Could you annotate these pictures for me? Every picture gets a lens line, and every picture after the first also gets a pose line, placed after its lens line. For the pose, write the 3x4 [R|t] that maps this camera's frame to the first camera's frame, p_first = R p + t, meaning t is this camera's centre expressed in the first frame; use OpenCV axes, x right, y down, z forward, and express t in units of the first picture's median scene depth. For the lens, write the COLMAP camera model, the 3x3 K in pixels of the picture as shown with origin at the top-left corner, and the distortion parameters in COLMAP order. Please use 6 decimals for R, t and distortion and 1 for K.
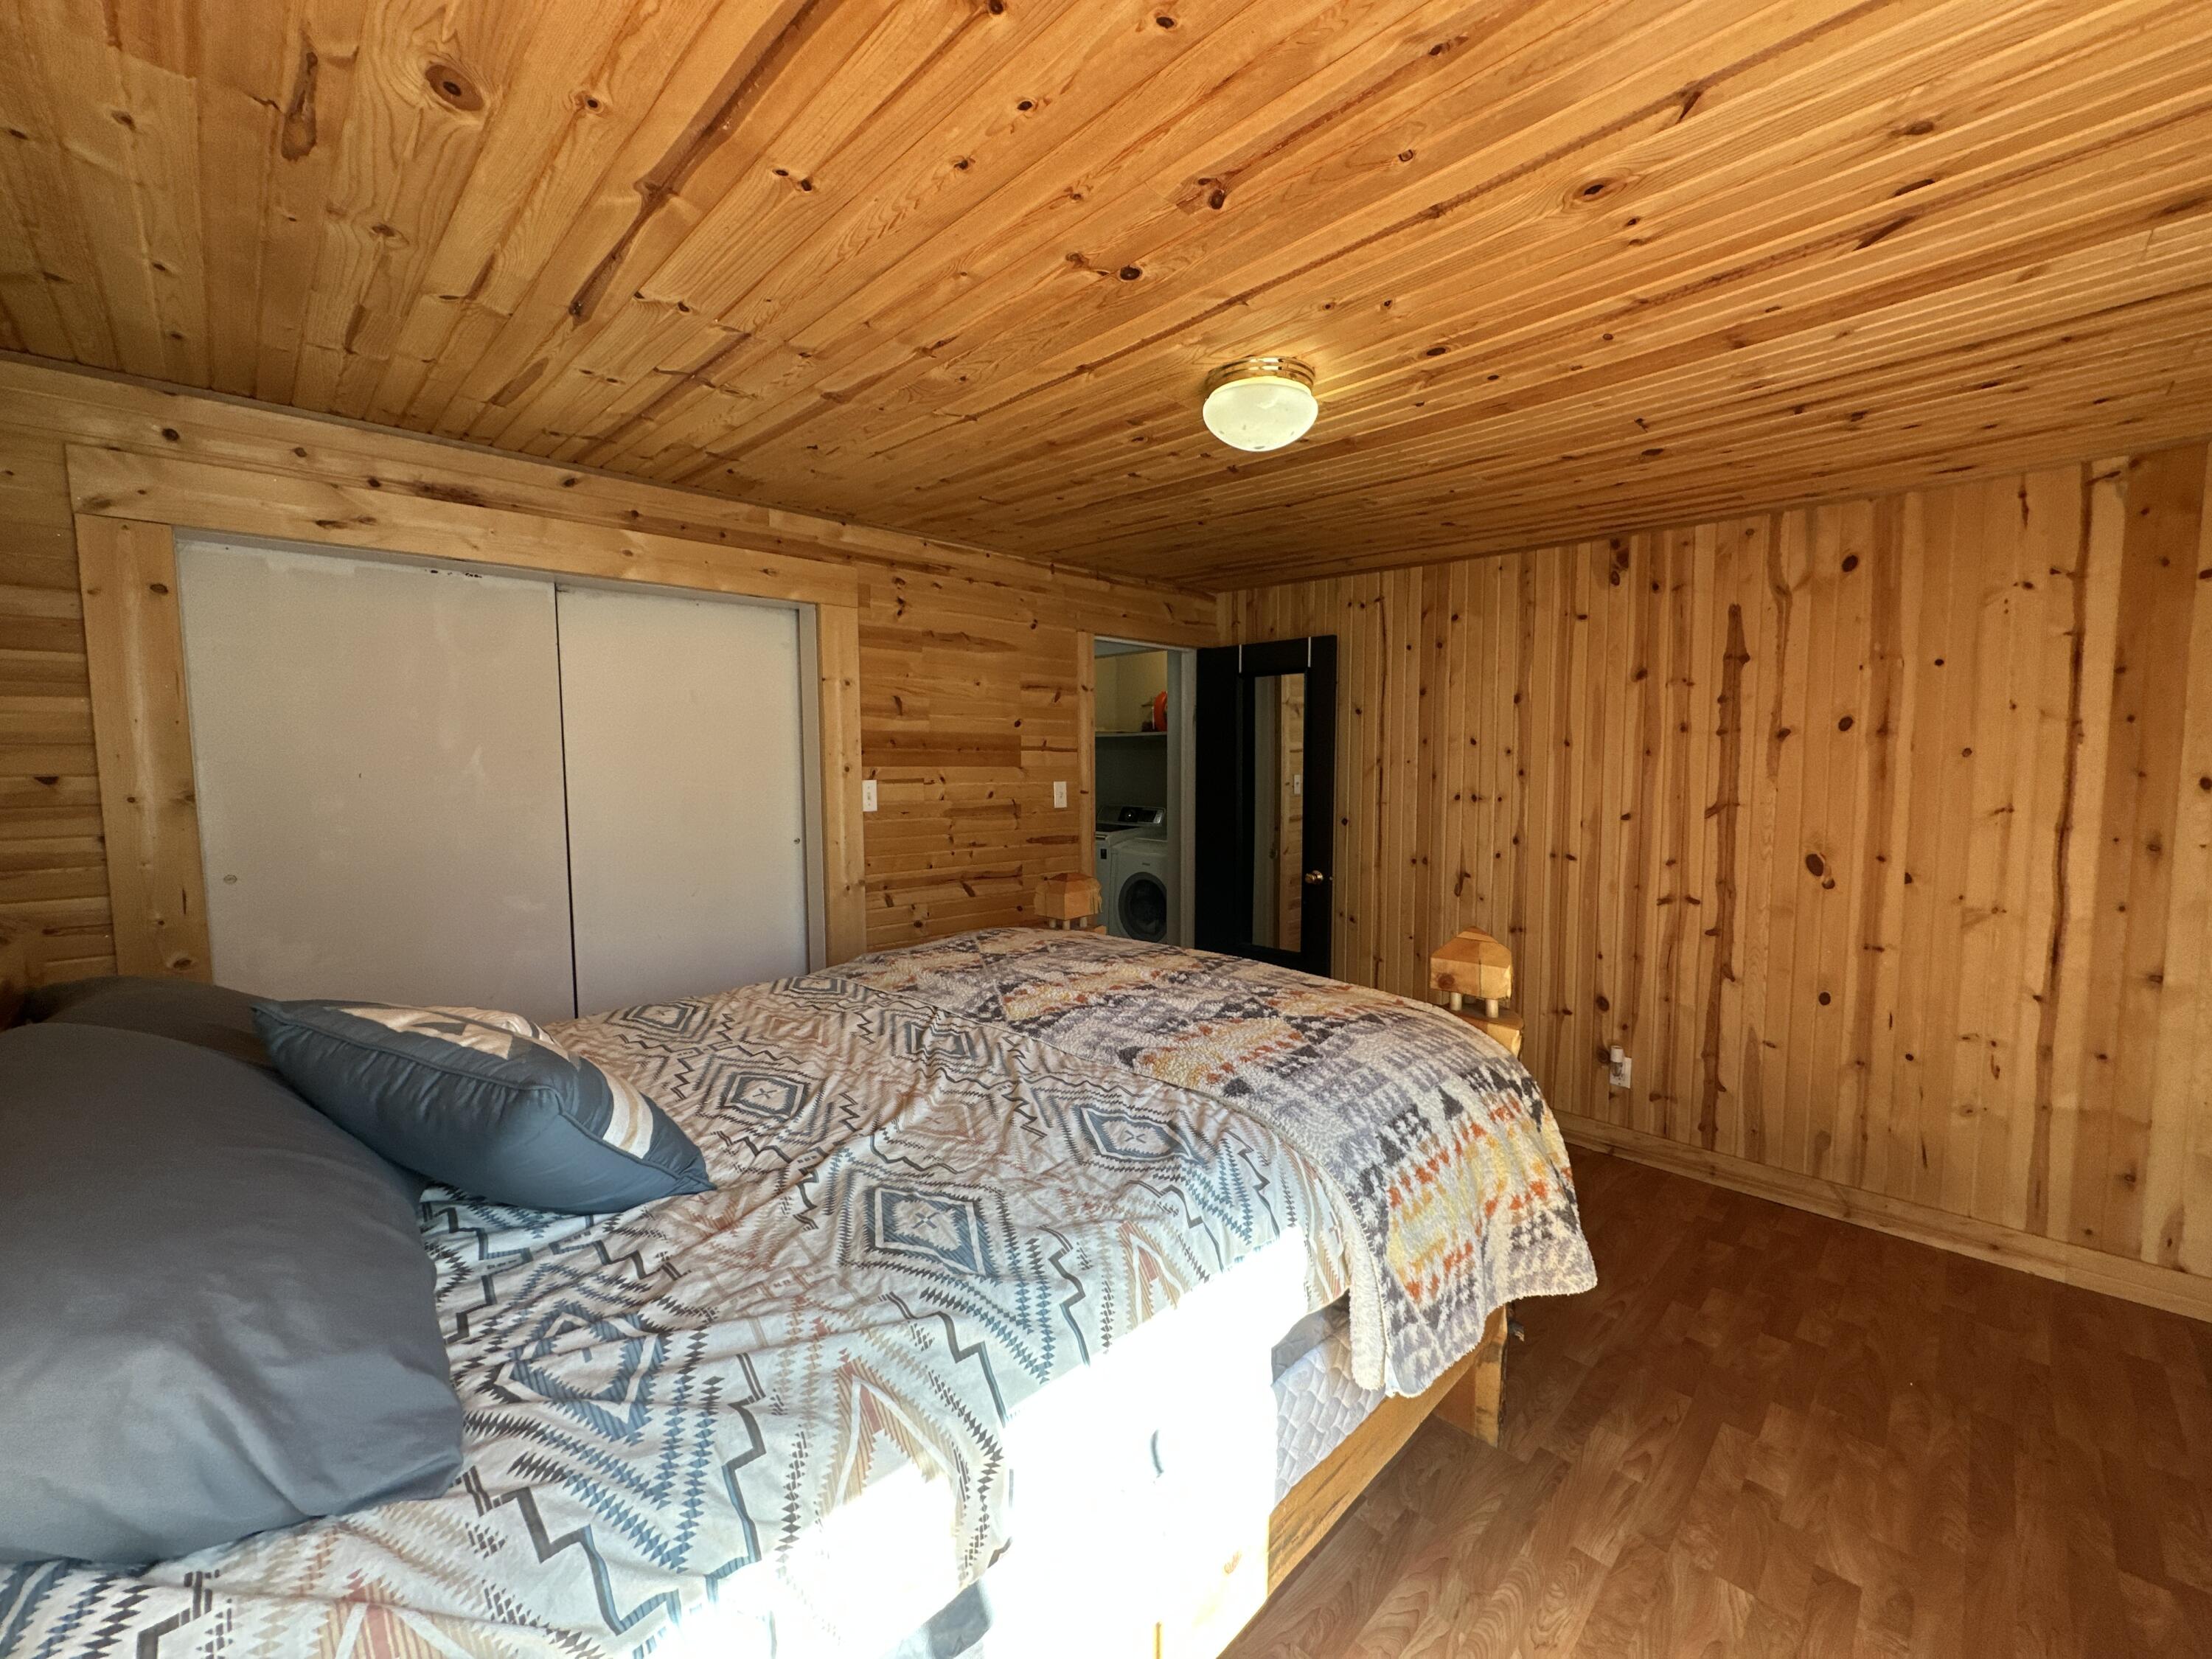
lens RADIAL K [[881.3, 0, 1097.0], [0, 881.3, 830.2], [0, 0, 1]] dist [-0.003620, 0.000744]
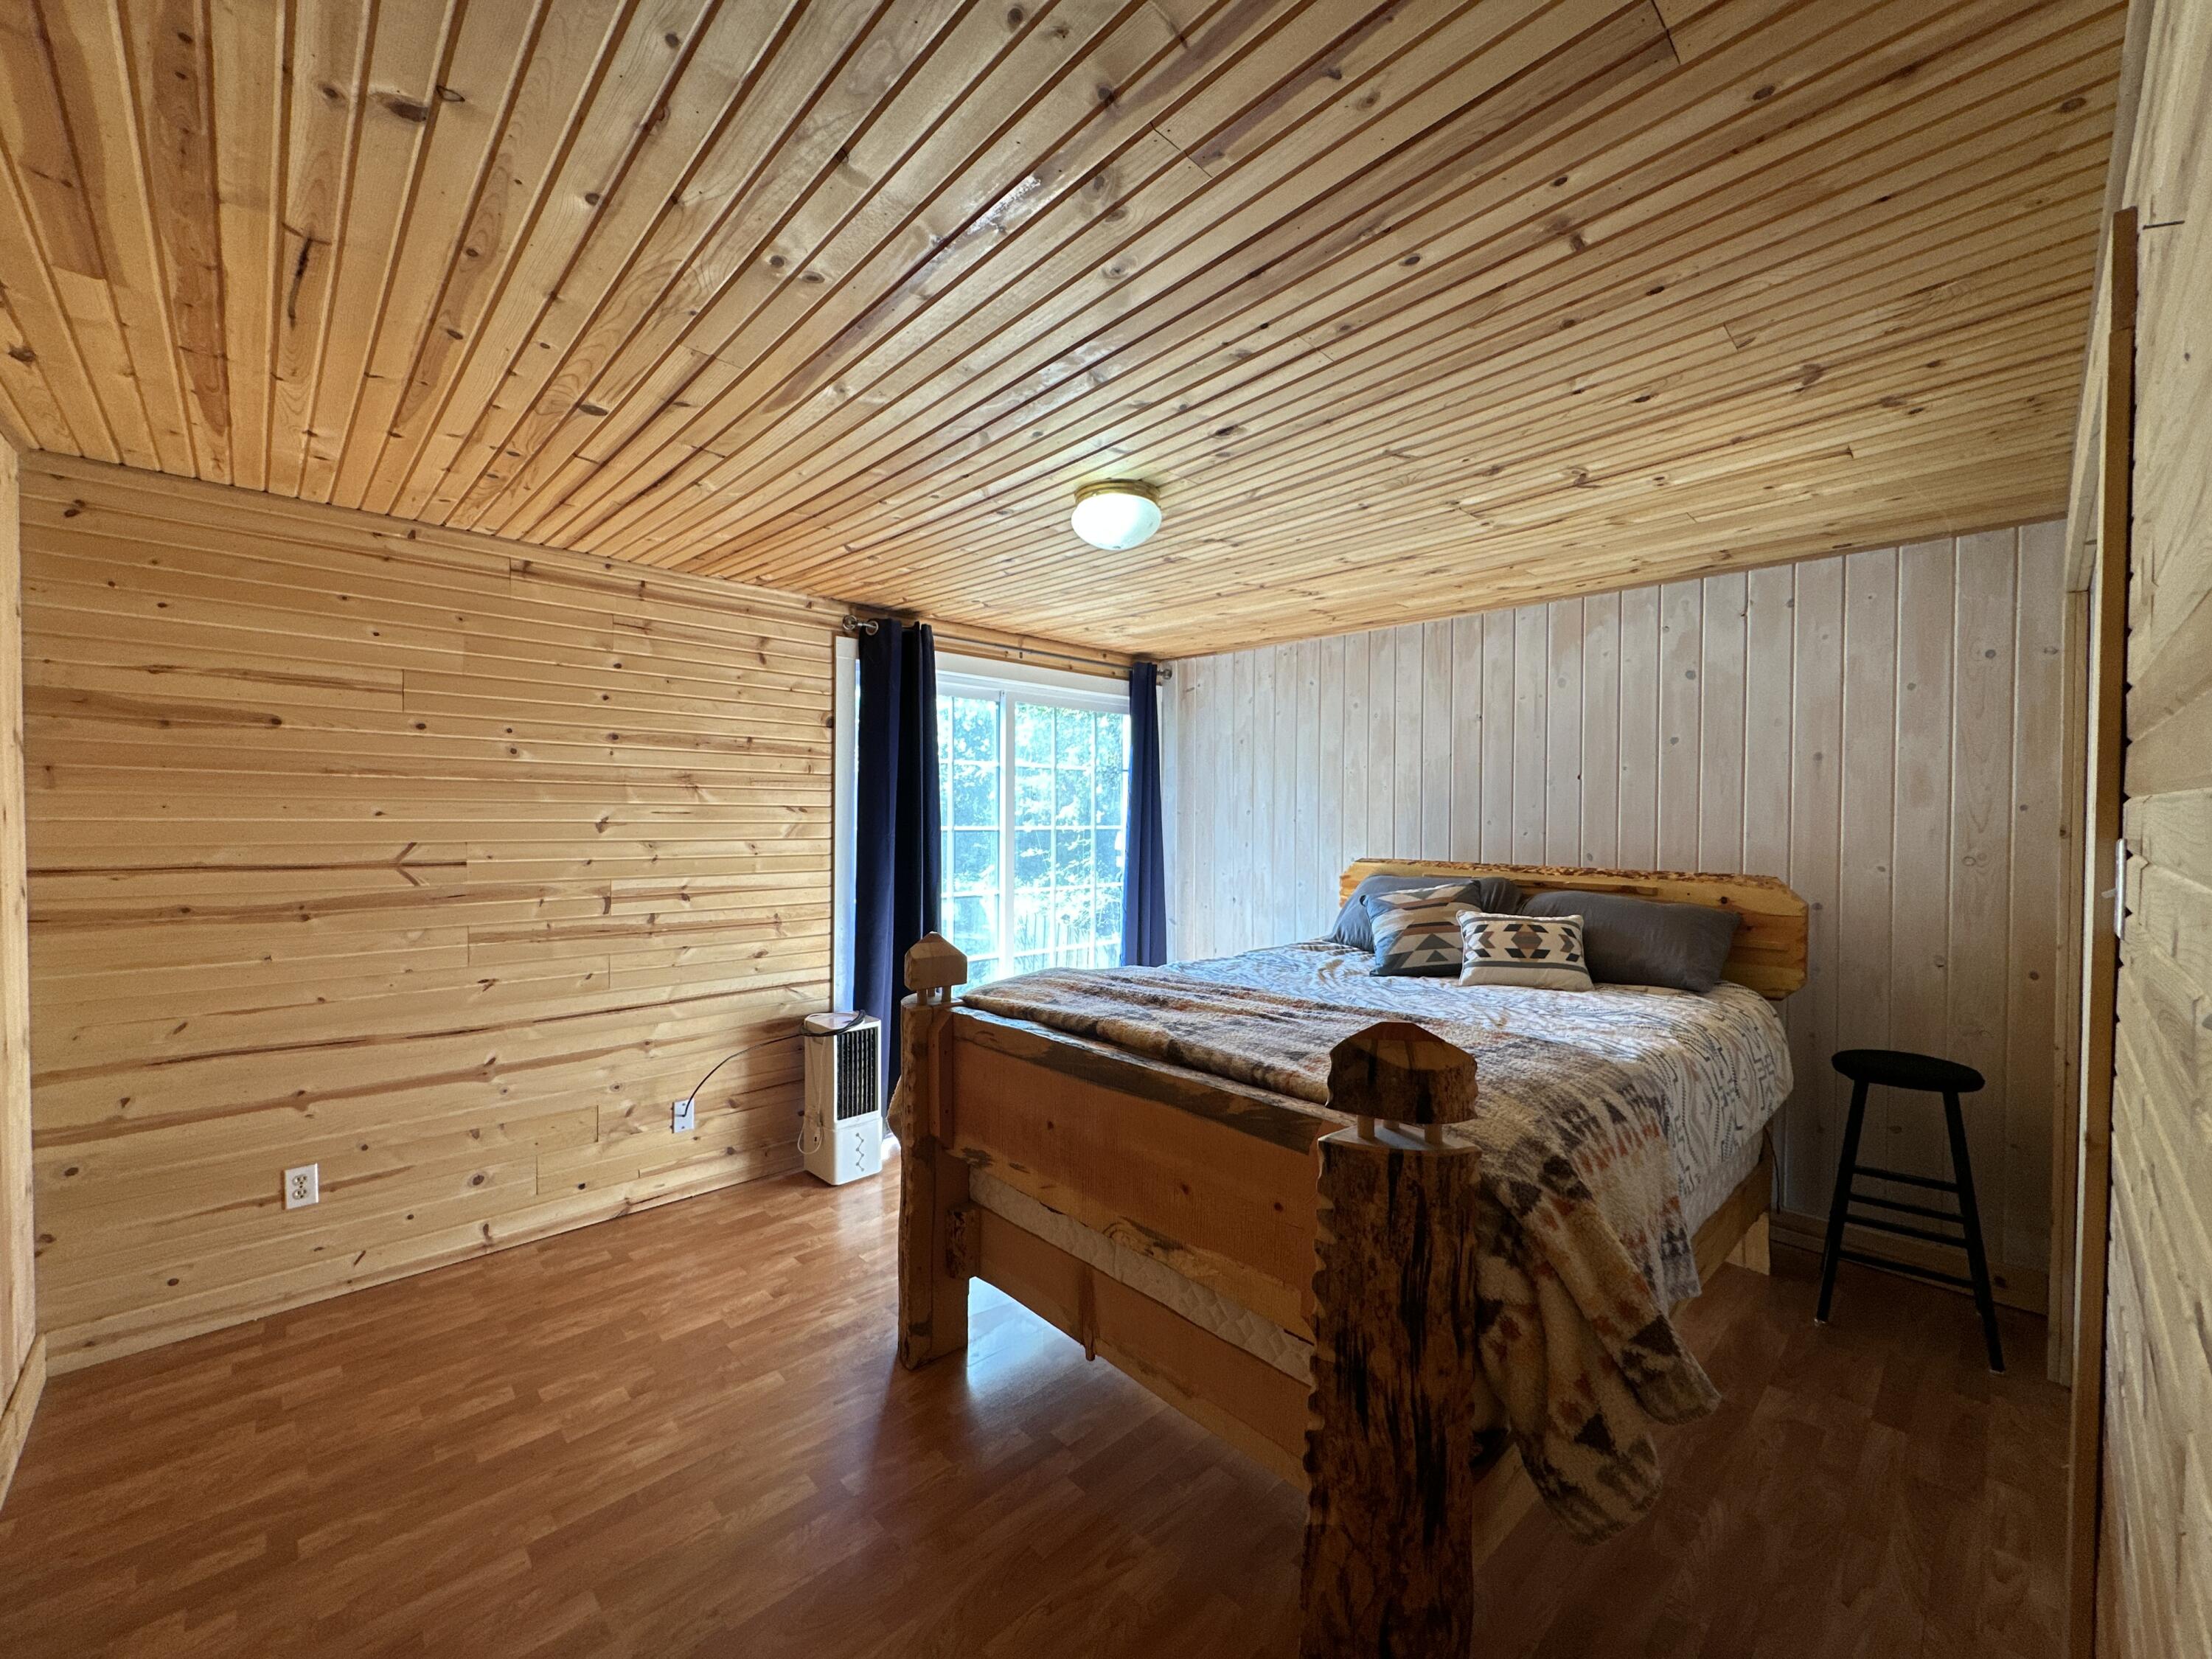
lens RADIAL K [[881.3, 0, 1109.4], [0, 881.3, 831.1], [0, 0, 1]] dist [-0.003620, 0.000744]
pose [[-0.999986, -0.003999, 0.003498, 0.103526], [-0.003646, 0.995424, 0.095487, -0.084558], [-0.003864, 0.095473, -0.995425, 1.246791]]
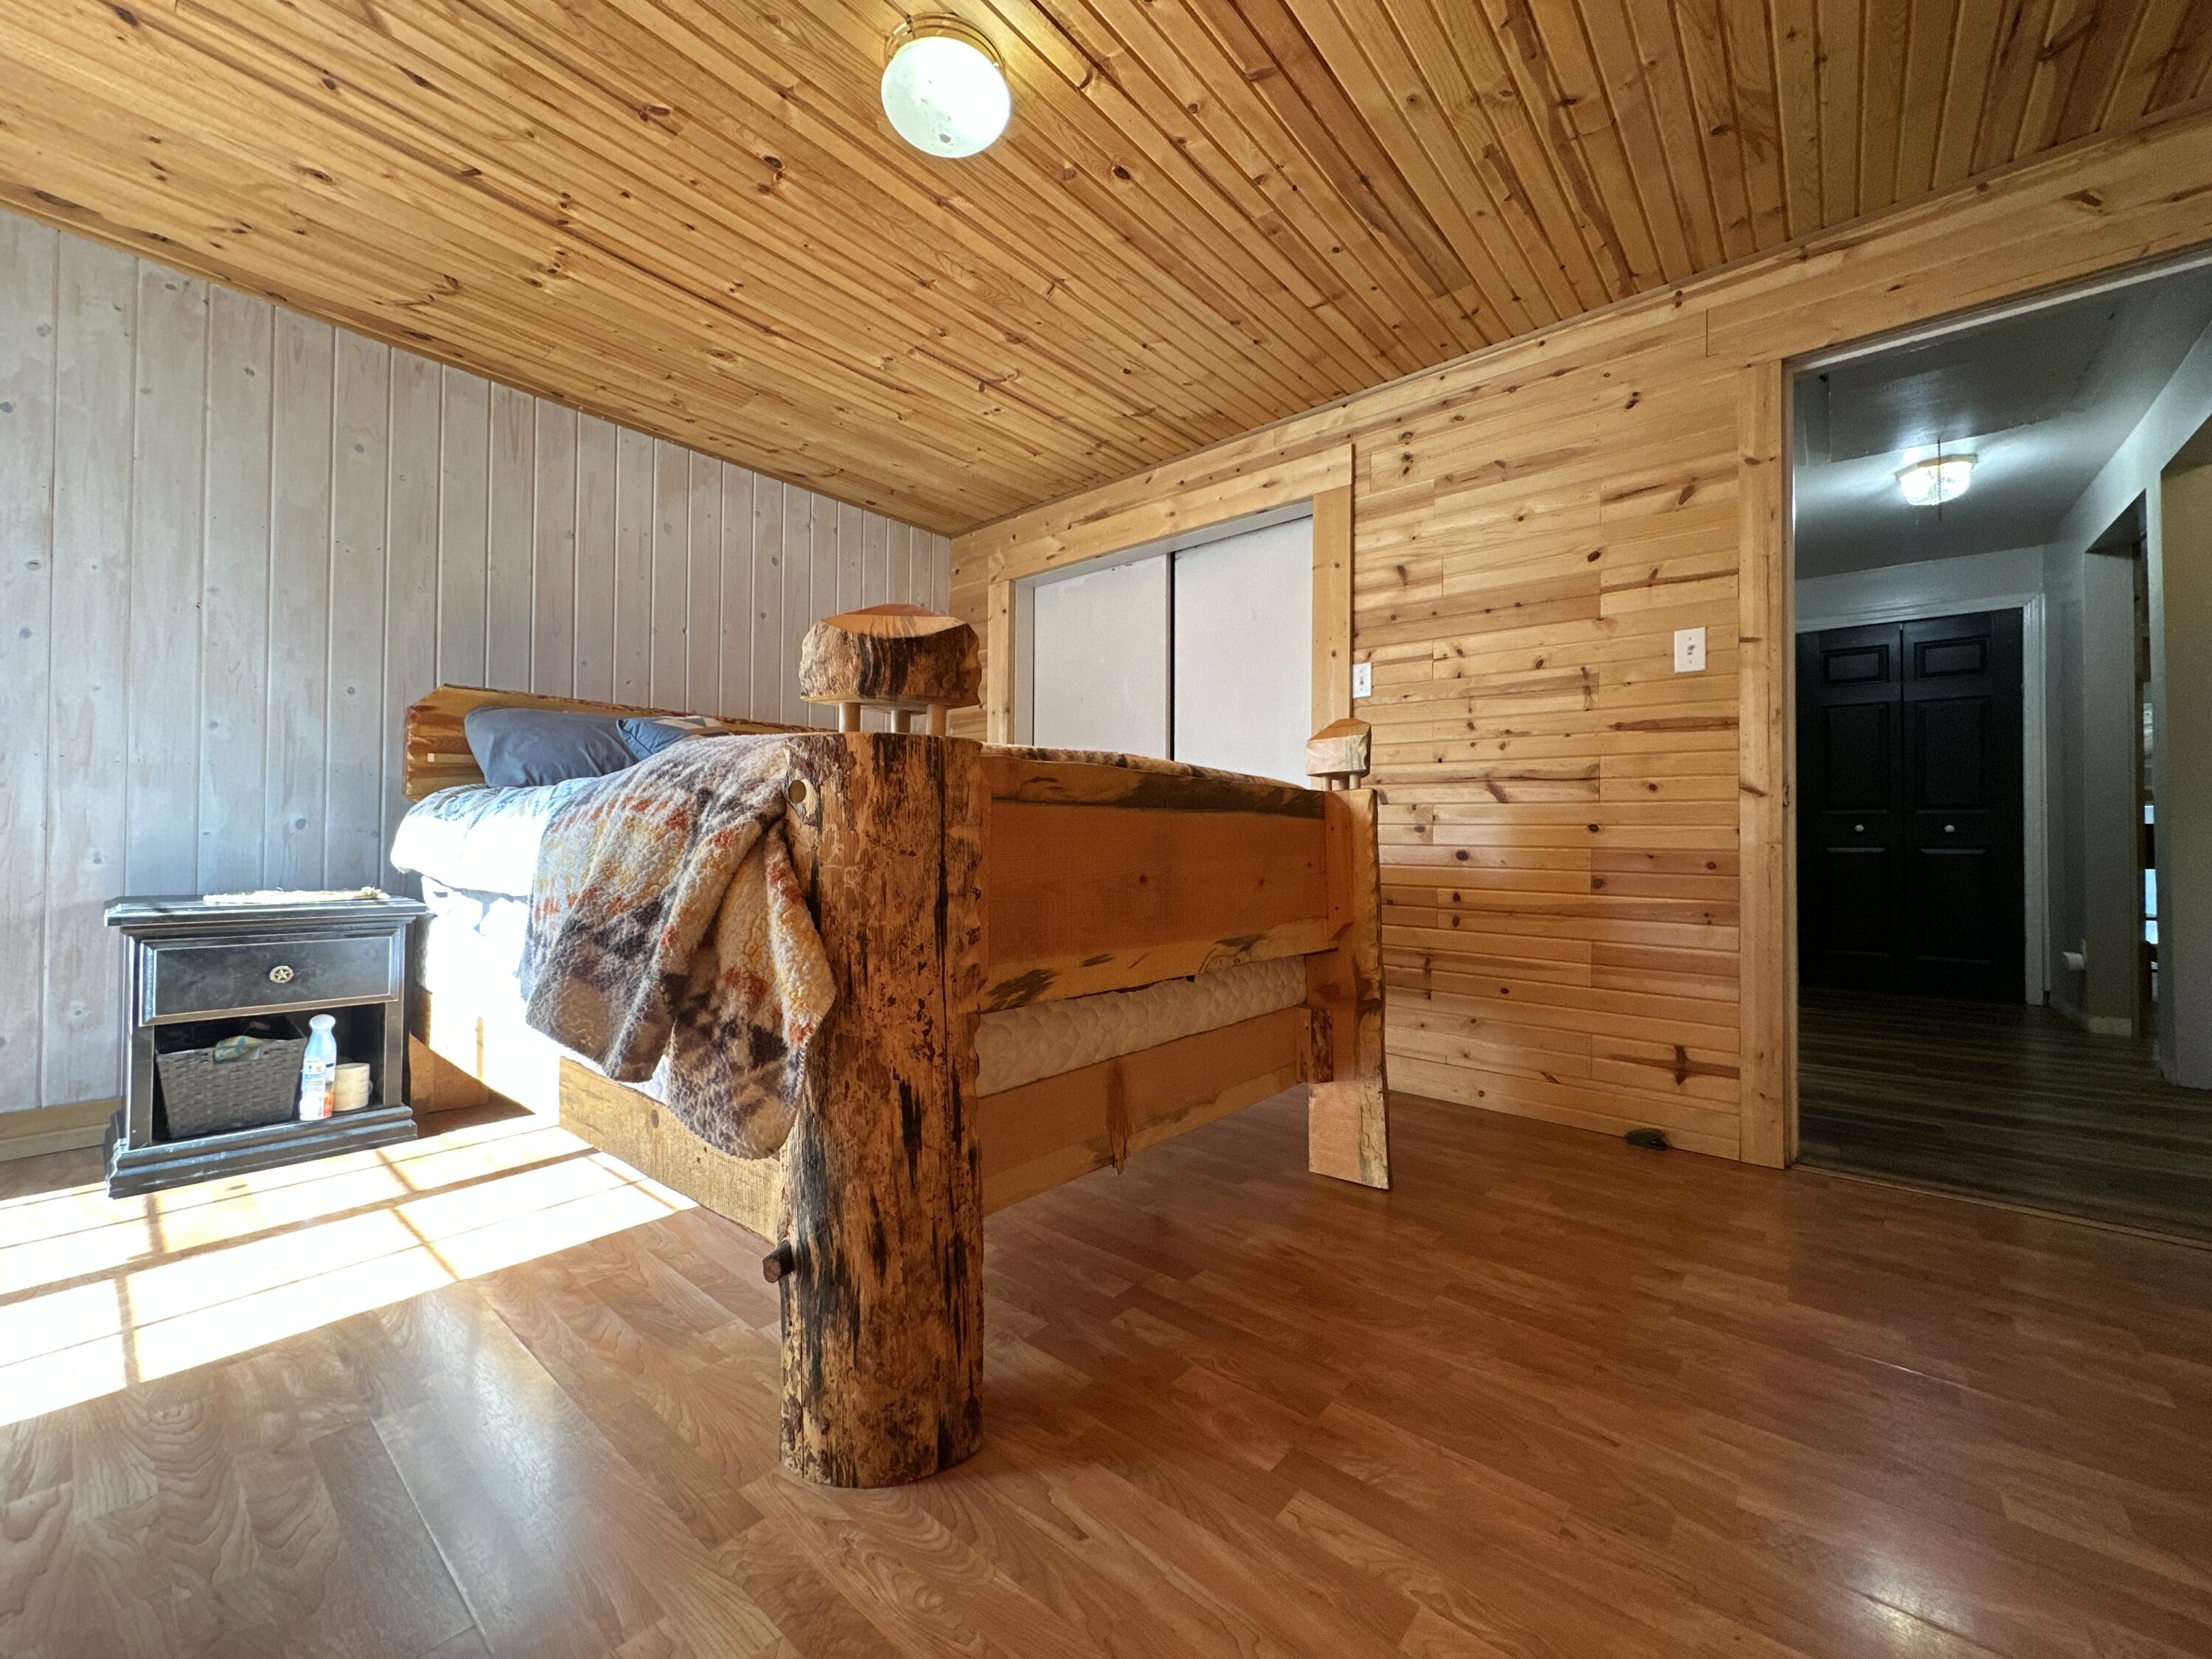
lens RADIAL K [[881.3, 0, 1103.1], [0, 881.3, 831.3], [0, 0, 1]] dist [-0.003620, 0.000744]
pose [[0.097589, -0.008655, -0.995189, 0.597181], [-0.088148, 0.995957, -0.017305, 0.149087], [0.991315, 0.089412, 0.096432, 0.619989]]
